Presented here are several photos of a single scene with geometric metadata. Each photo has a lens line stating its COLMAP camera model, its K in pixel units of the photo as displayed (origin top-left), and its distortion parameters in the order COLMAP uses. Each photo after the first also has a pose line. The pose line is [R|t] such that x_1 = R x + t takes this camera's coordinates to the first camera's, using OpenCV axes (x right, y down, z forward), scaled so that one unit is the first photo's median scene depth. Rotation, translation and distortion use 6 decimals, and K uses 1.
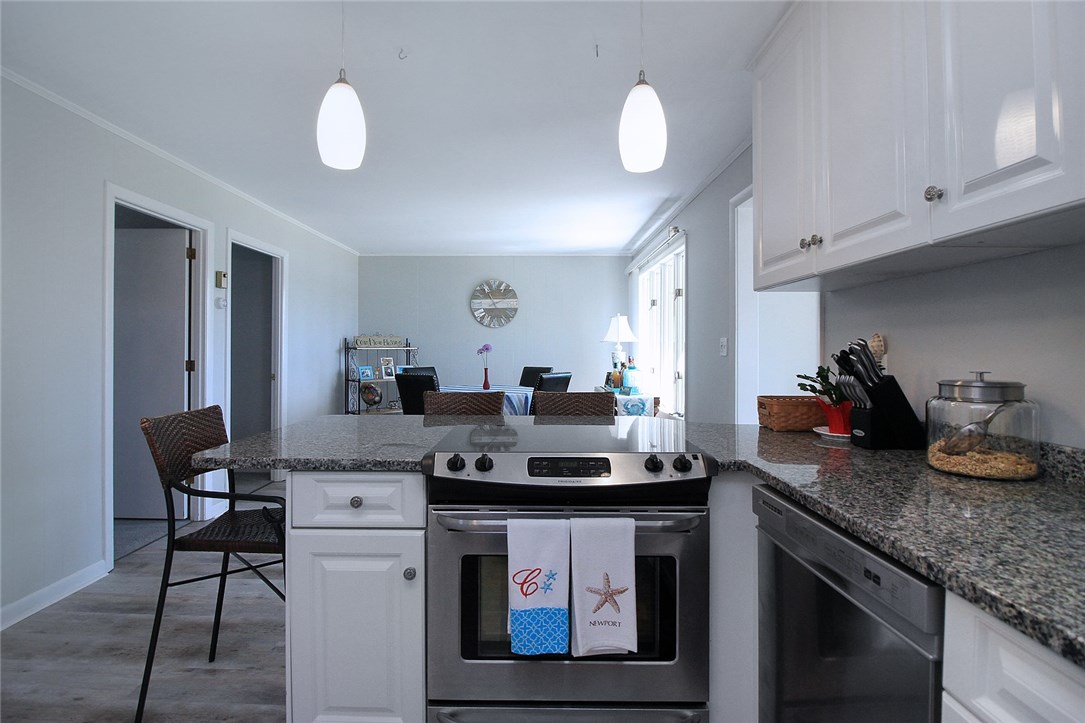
lens RADIAL K [[528.3, 0, 527.2], [0, 528.3, 344.6], [0, 0, 1]] dist [-0.023750, -0.000733]
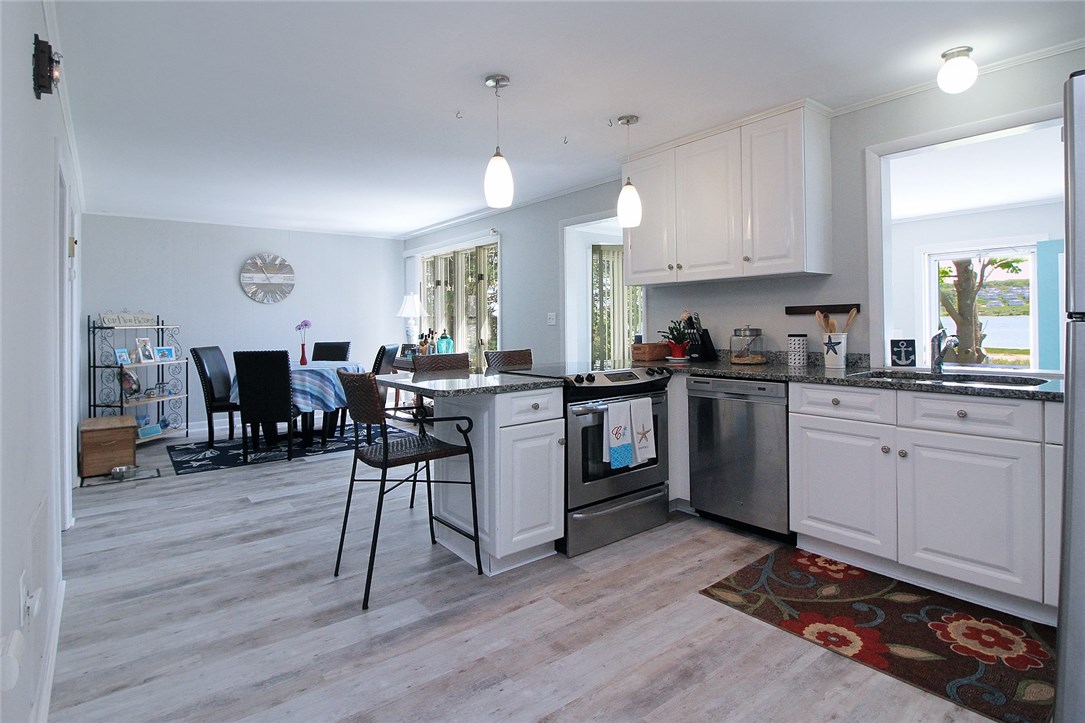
lens RADIAL K [[558.5, 0, 542.6], [0, 558.5, 320.4], [0, 0, 1]] dist [-0.002227, -0.000853]
pose [[0.775829, -0.011040, 0.630847, -1.175208], [0.012032, 0.999924, 0.002702, 0.006491], [-0.630829, 0.005494, 0.775903, -0.364741]]
